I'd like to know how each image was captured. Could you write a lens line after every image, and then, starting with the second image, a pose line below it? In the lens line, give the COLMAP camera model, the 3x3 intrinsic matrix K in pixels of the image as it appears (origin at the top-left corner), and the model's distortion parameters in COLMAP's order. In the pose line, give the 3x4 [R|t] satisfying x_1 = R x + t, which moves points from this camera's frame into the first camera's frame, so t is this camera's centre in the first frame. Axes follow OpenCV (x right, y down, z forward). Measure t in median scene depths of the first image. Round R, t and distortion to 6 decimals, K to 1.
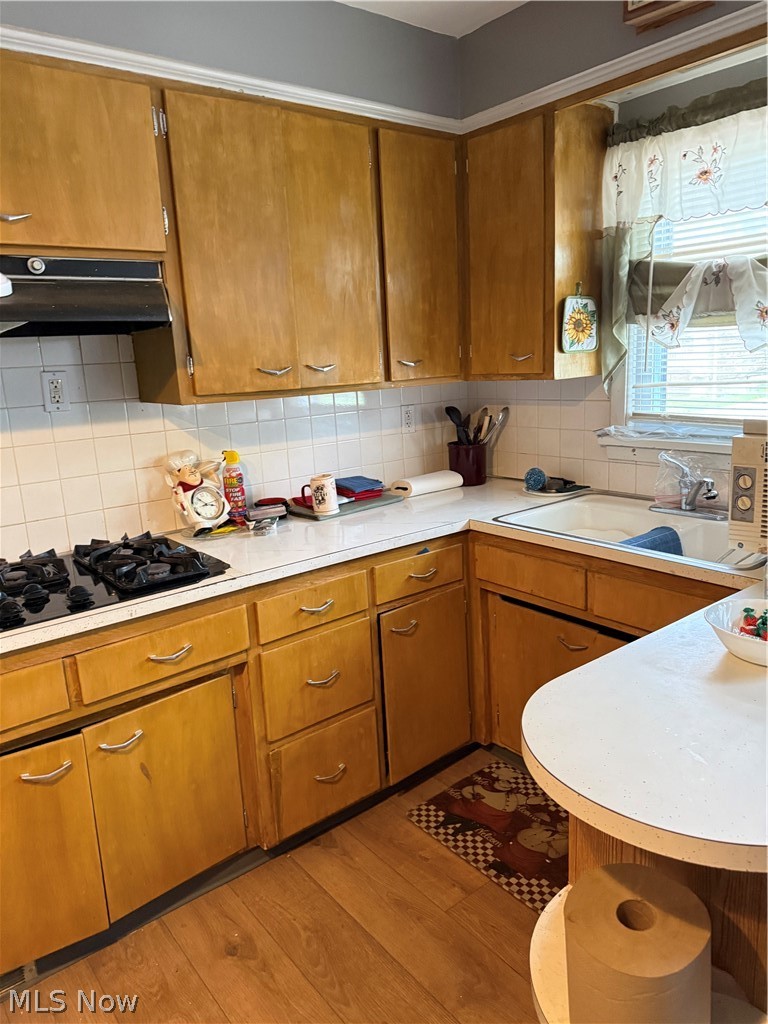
lens RADIAL K [[708.0, 0, 386.7], [0, 708.0, 510.5], [0, 0, 1]] dist [0.123963, -0.228467]
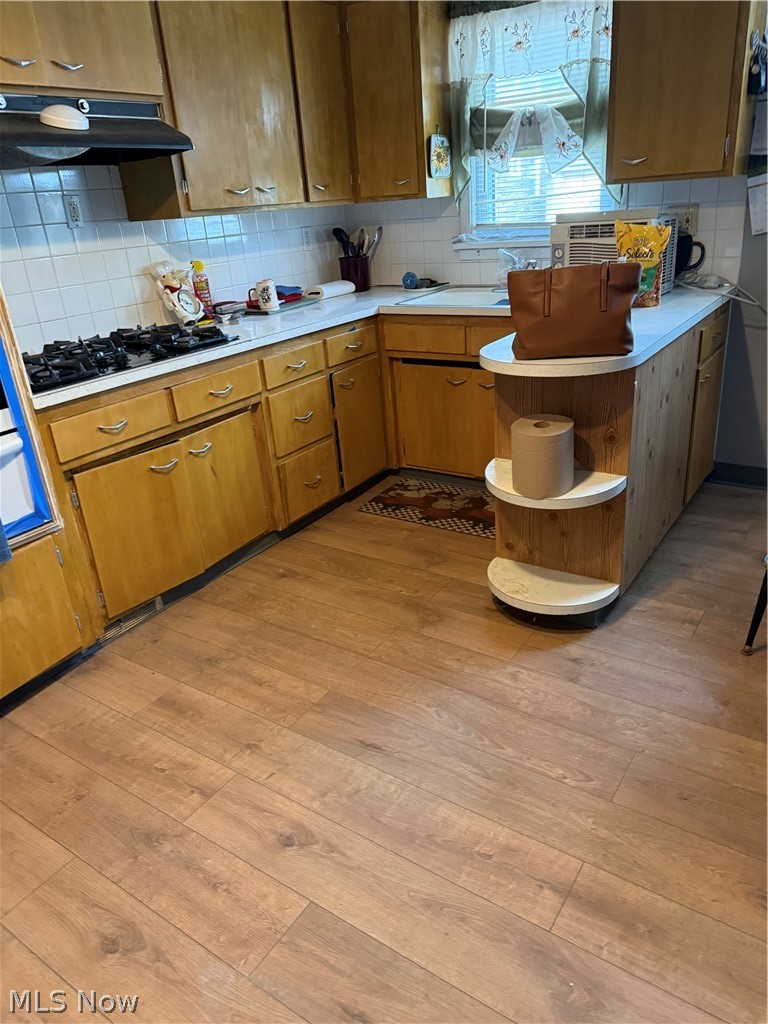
lens RADIAL K [[712.6, 0, 388.5], [0, 712.6, 516.1], [0, 0, 1]] dist [0.056946, -0.083400]
pose [[0.952560, -0.138353, 0.271088, -0.319890], [0.086096, 0.976817, 0.196002, 0.150347], [-0.291921, -0.163364, 0.942388, -0.430452]]
